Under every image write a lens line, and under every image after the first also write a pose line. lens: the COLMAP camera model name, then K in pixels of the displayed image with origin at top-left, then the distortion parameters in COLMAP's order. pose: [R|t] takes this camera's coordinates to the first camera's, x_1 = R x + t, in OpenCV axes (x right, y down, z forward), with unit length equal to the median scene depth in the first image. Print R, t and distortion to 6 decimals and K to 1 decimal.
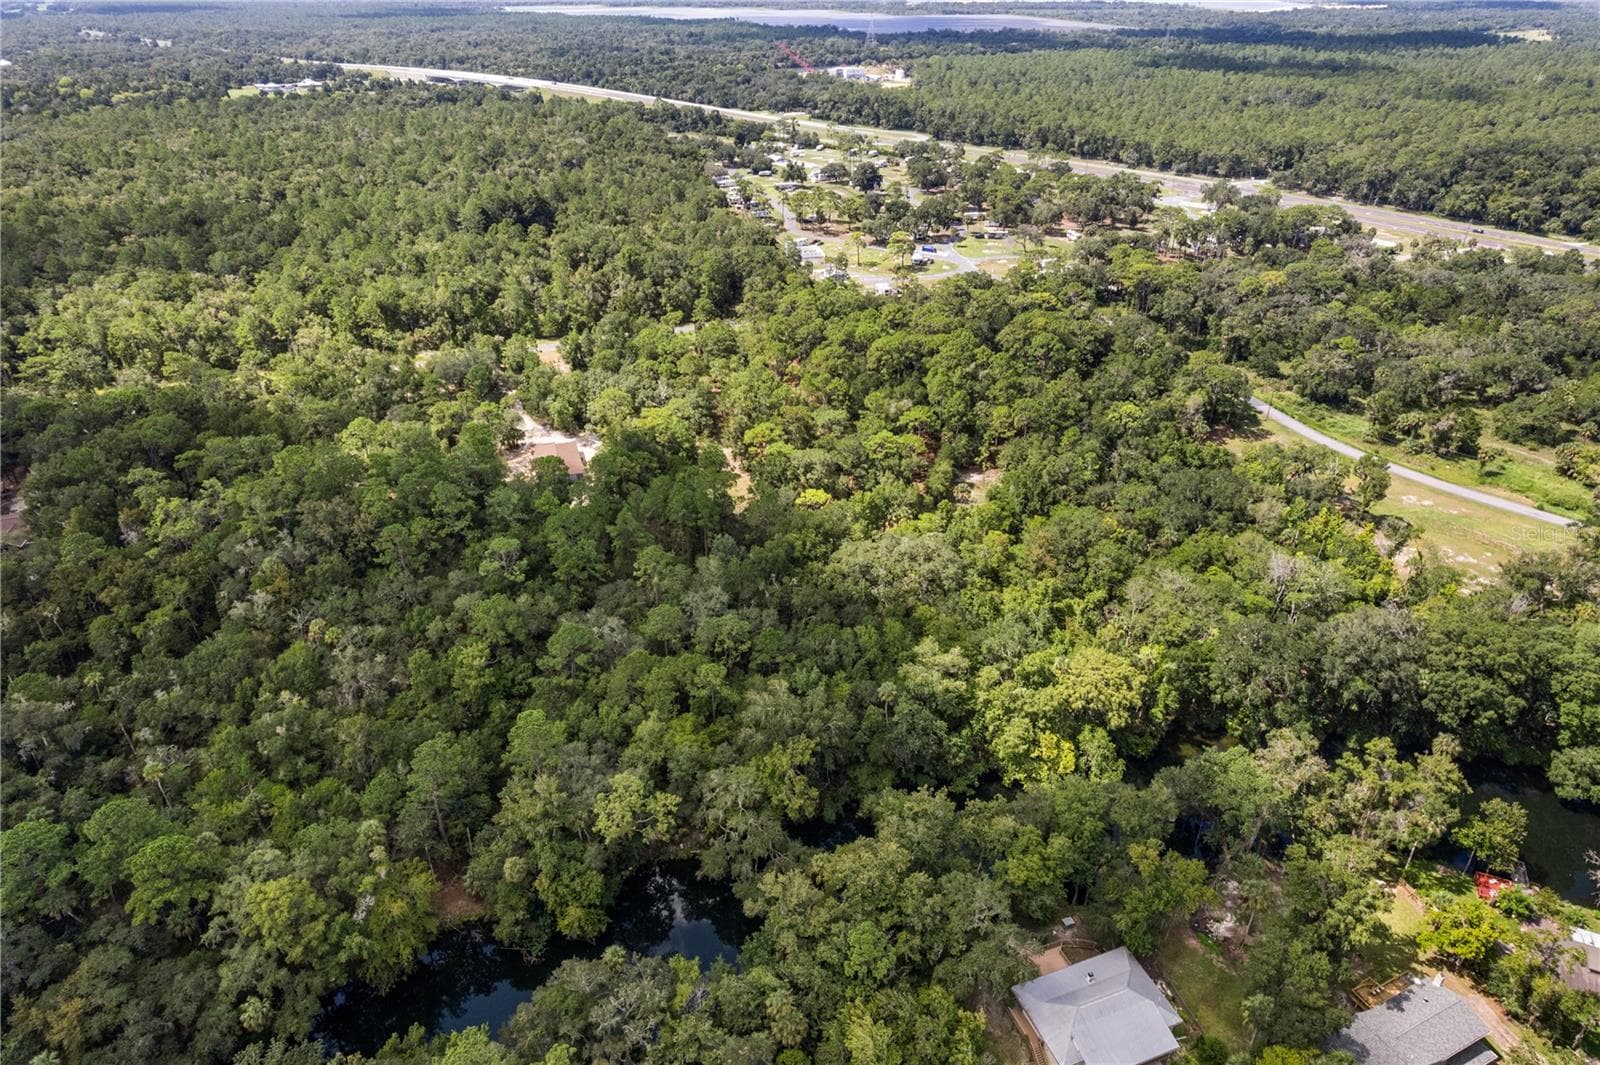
lens RADIAL K [[1031.9, 0, 800.0], [0, 1031.9, 532.5], [0, 0, 1]] dist [-0.089236, 0.084385]
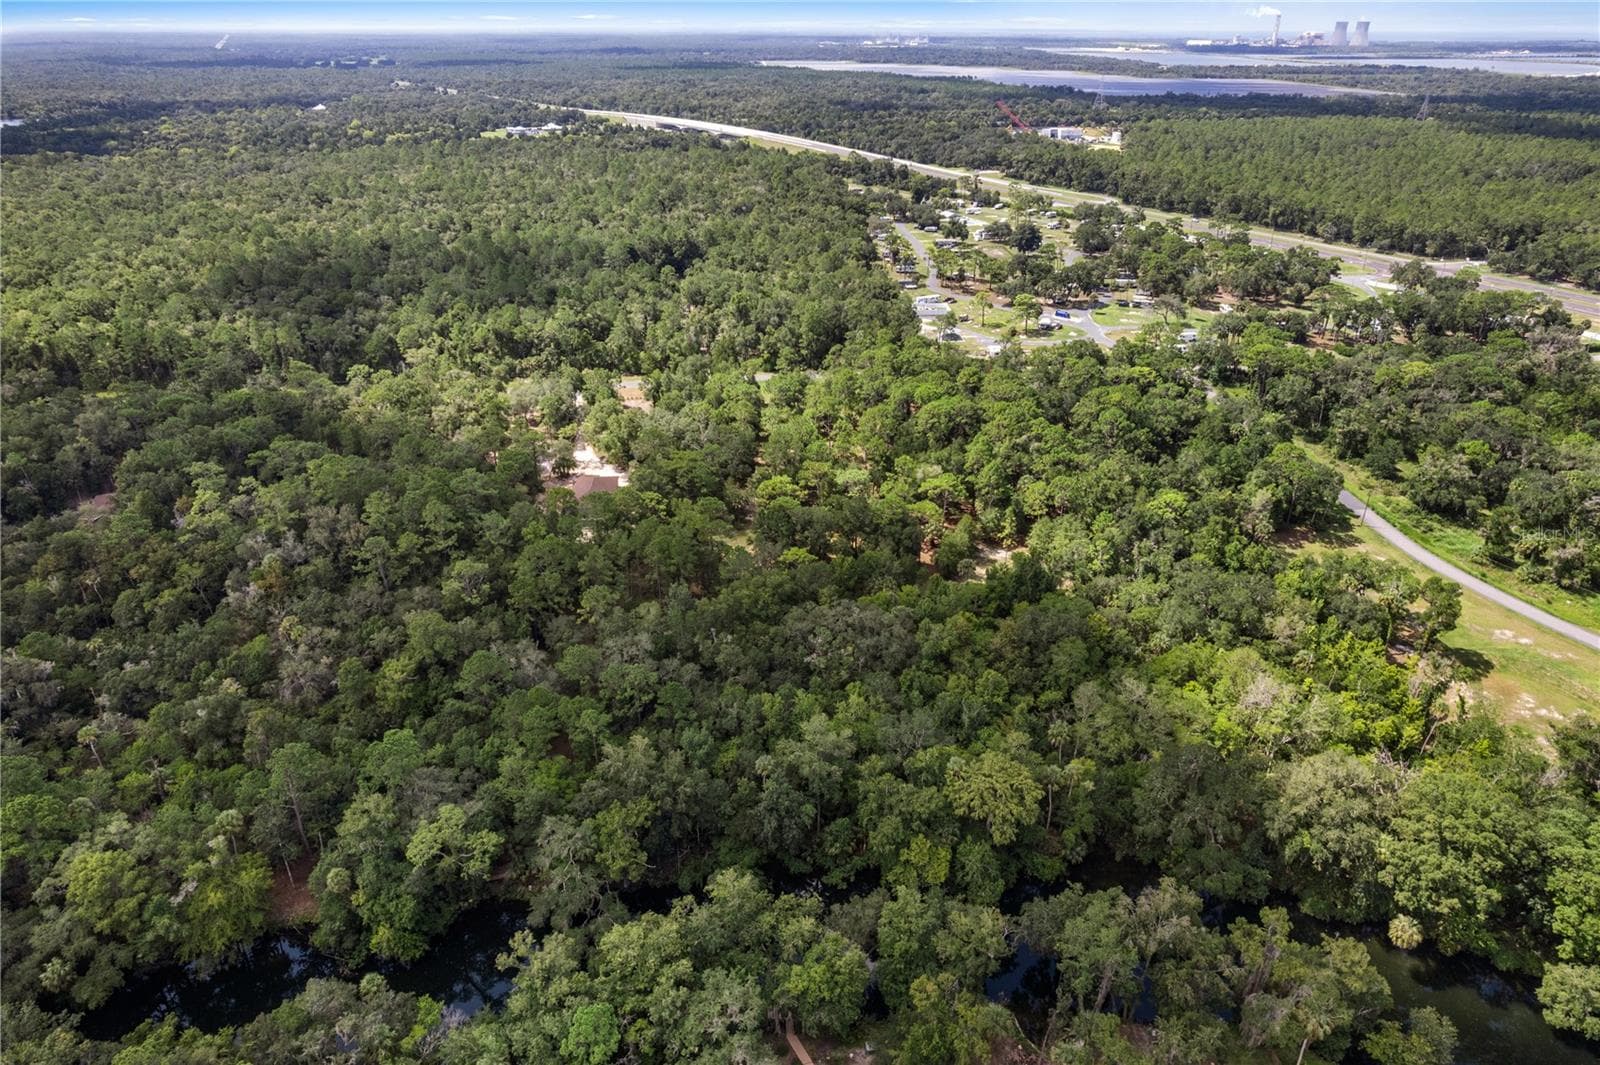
lens RADIAL K [[1031.9, 0, 800.0], [0, 1031.9, 532.5], [0, 0, 1]] dist [-0.089236, 0.084385]
pose [[0.972959, 0.105748, -0.205348, 0.133812], [-0.115336, 0.992701, -0.035259, -0.013773], [0.200120, 0.057990, 0.978054, 0.028398]]
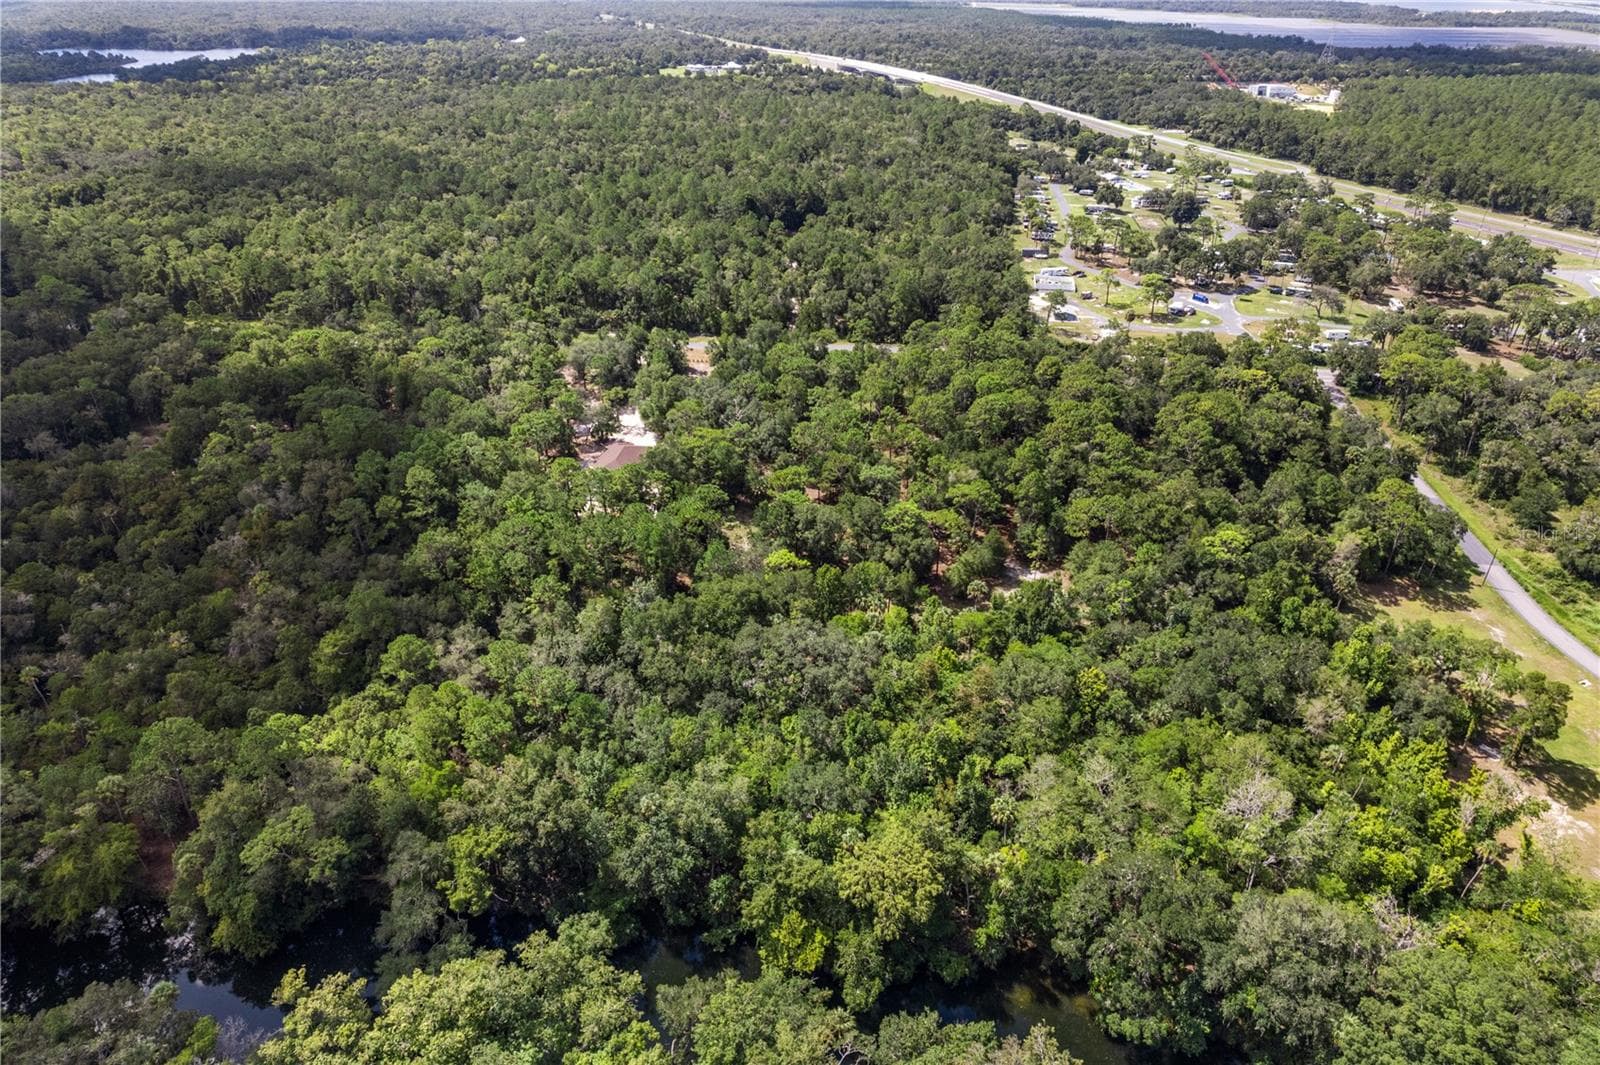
lens RADIAL K [[1031.9, 0, 800.0], [0, 1031.9, 532.5], [0, 0, 1]] dist [-0.089236, 0.084385]
pose [[0.910167, 0.210946, -0.356507, 0.212003], [-0.210354, 0.976769, 0.040919, -0.060273], [0.356857, 0.037749, 0.933396, 0.106569]]
